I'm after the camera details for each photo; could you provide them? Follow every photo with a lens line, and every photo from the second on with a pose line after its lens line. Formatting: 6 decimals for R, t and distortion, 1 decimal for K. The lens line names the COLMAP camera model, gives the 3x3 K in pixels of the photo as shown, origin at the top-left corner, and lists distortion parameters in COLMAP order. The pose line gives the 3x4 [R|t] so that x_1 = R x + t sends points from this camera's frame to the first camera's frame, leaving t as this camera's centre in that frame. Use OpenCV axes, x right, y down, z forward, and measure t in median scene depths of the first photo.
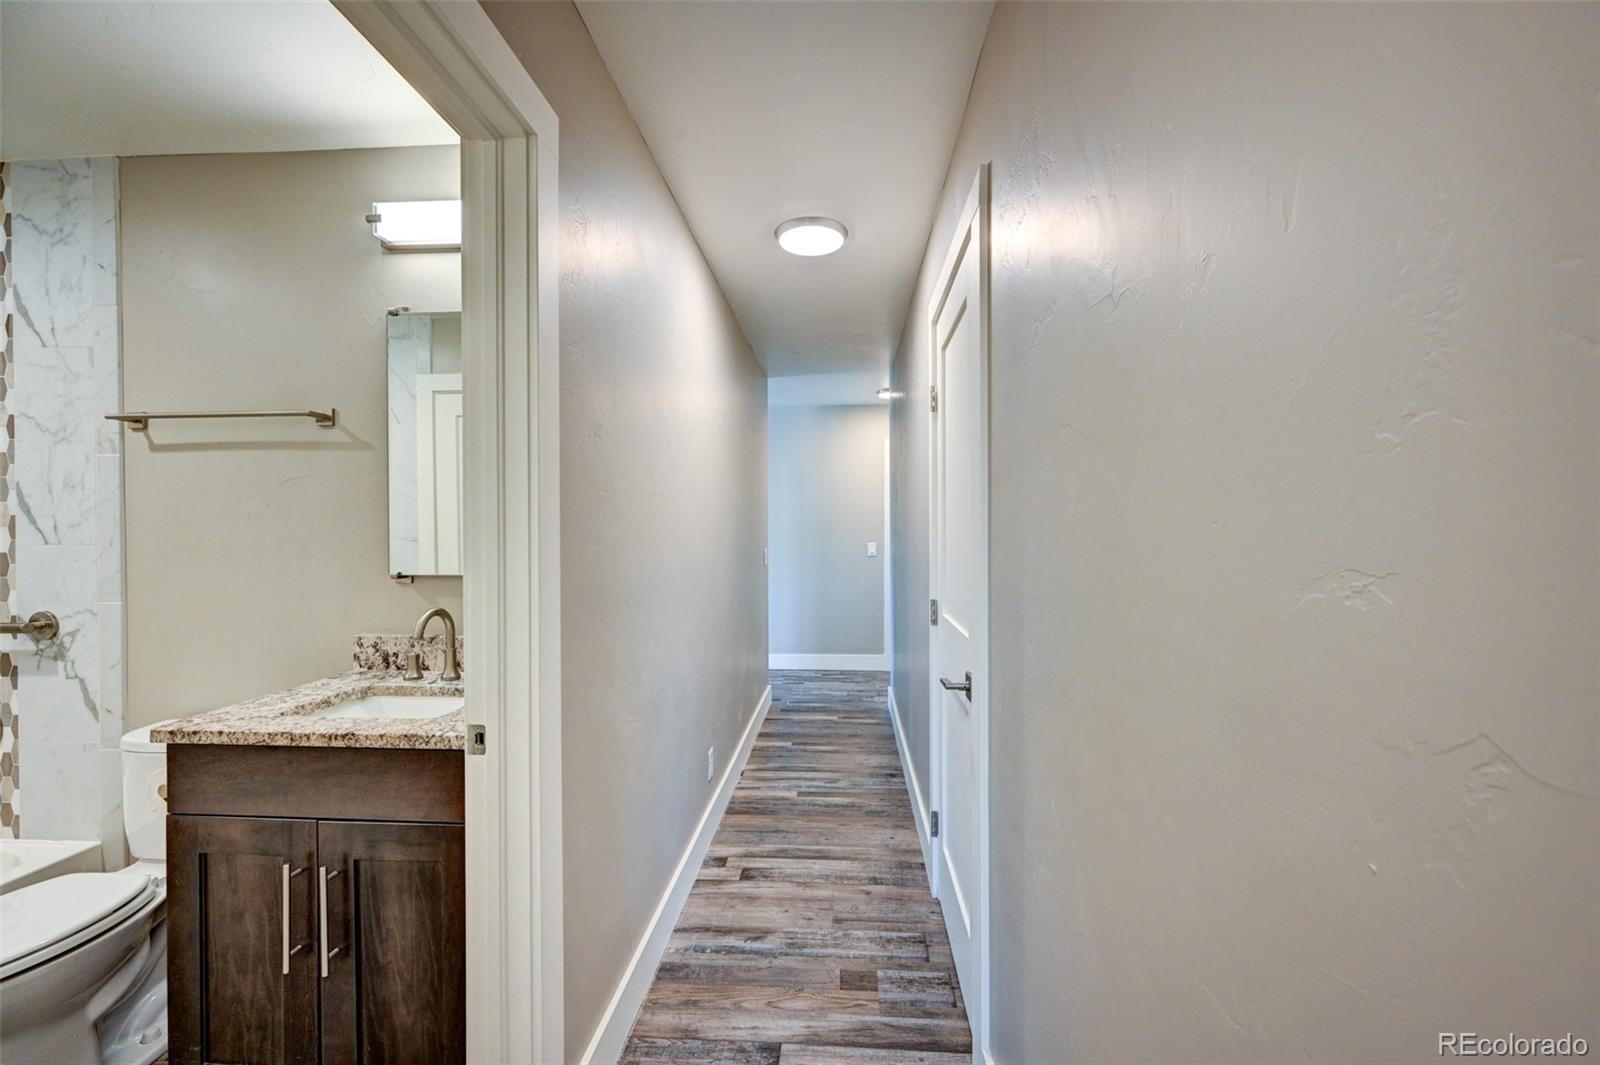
lens RADIAL K [[632.8, 0, 806.6], [0, 632.8, 534.4], [0, 0, 1]] dist [-0.002397, 0.000913]
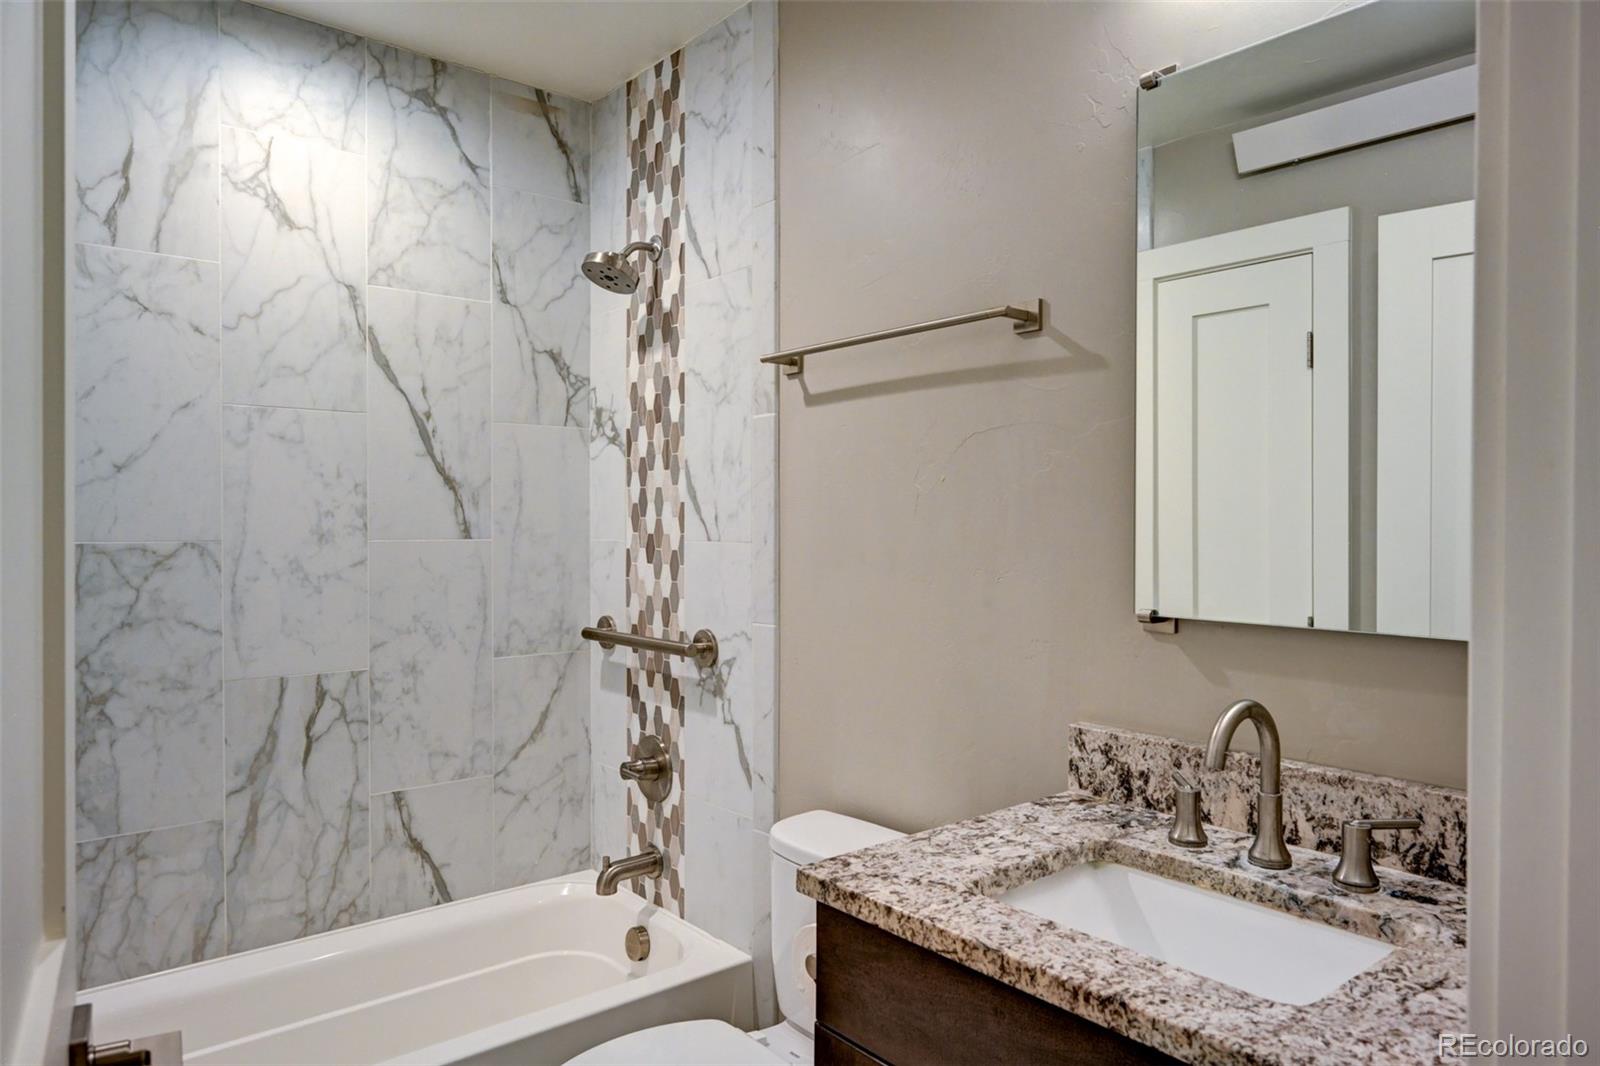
lens RADIAL K [[1010.7, 0, 800.0], [0, 1010.7, 533.0], [0, 0, 1]] dist [-0.000922, -0.000212]
pose [[0.686656, 0.011810, -0.726886, -0.262399], [-0.010290, 0.999926, 0.006525, -0.002245], [0.726909, 0.002999, 0.686727, 0.260758]]
